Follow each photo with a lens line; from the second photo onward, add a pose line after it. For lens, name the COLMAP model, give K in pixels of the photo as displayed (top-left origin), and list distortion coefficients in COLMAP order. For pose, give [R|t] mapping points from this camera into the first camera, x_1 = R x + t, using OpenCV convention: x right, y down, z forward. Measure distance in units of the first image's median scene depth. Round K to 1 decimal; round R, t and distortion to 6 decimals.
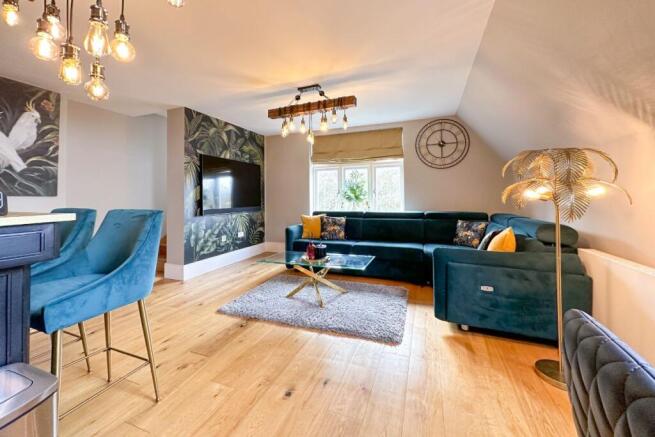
lens RADIAL K [[262.5, 0, 326.1], [0, 262.5, 196.3], [0, 0, 1]] dist [0.000022, 0.000000]
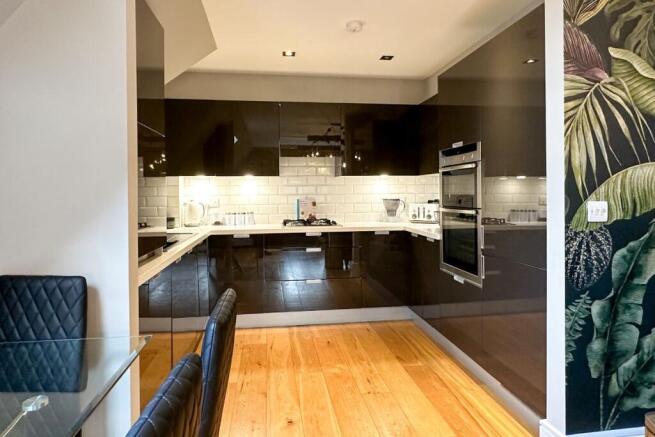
lens RADIAL K [[382.5, 0, 328.1], [0, 382.5, 218.1], [0, 0, 1]] dist [-0.001016, -0.000496]
pose [[0.465270, 0.000399, -0.885169, -0.259260], [0.009045, 0.999946, 0.005206, 0.004314], [0.885122, -0.010429, 0.465241, 0.518229]]
